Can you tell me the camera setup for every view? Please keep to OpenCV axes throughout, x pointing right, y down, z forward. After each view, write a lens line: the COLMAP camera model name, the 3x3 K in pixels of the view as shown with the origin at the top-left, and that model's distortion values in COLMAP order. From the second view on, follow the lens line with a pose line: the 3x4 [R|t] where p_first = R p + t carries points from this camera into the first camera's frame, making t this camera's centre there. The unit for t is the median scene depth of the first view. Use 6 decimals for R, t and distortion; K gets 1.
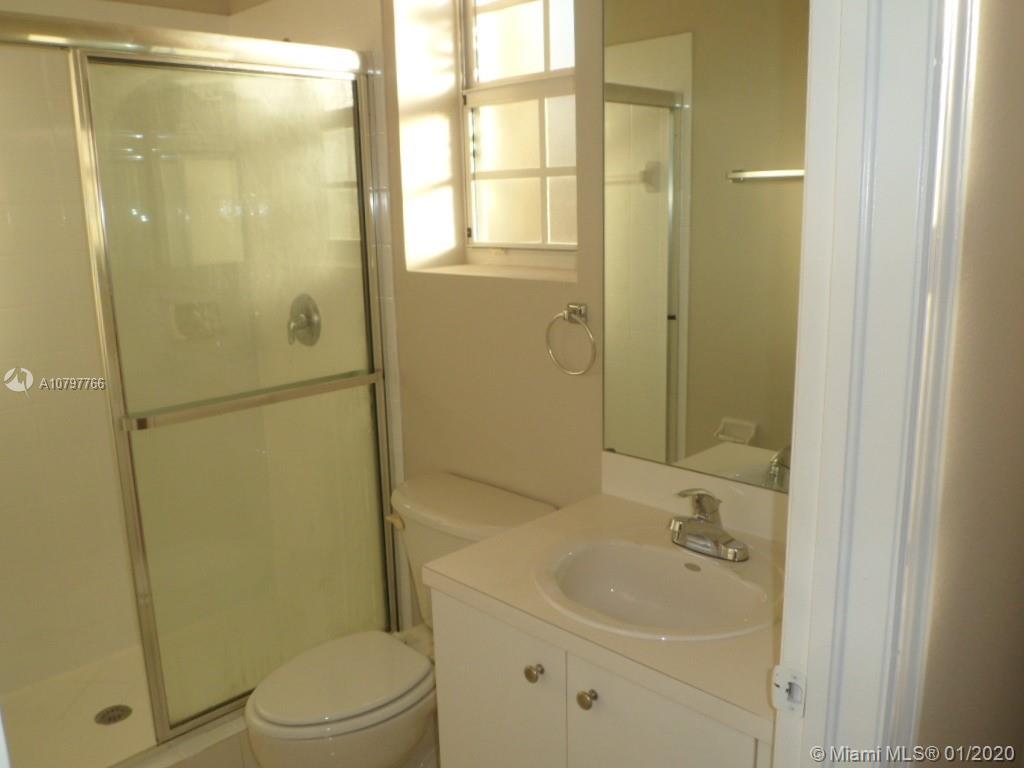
lens RADIAL K [[857.8, 0, 512.0], [0, 857.8, 384.0], [0, 0, 1]] dist [-0.060681, 0.057284]
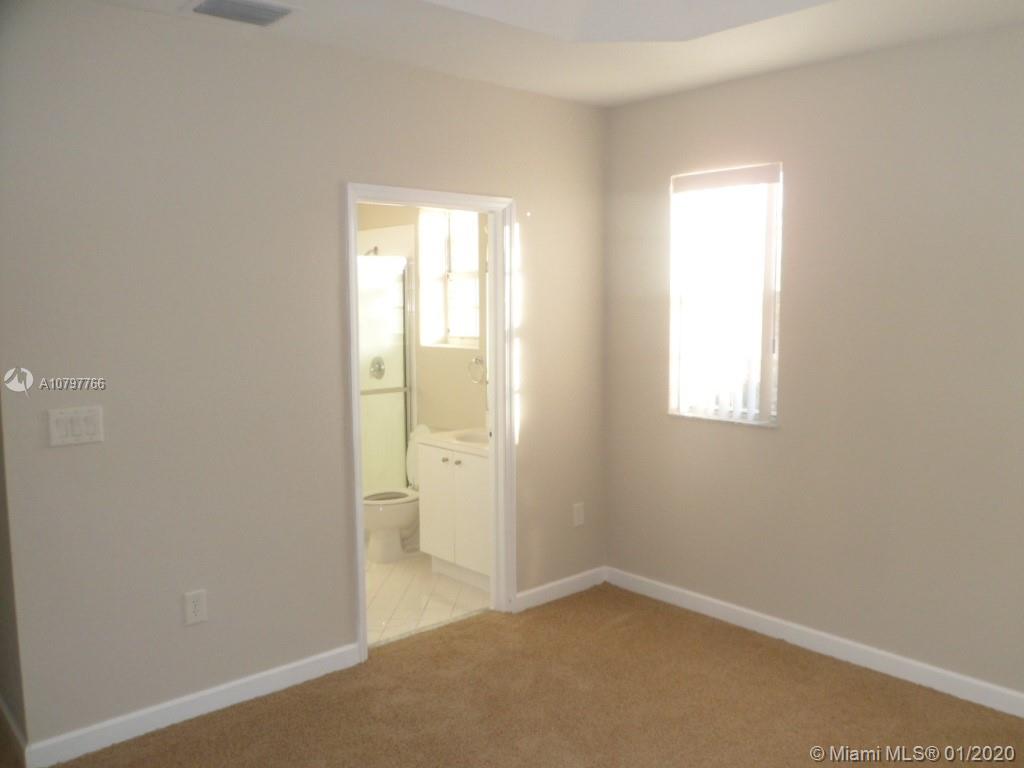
lens RADIAL K [[857.8, 0, 512.0], [0, 857.8, 384.0], [0, 0, 1]] dist [-0.060681, 0.057284]
pose [[0.997885, 0.023096, -0.060758, 0.279576], [-0.029821, 0.993237, -0.112212, 0.237082], [0.057756, 0.113786, 0.991825, -1.364138]]
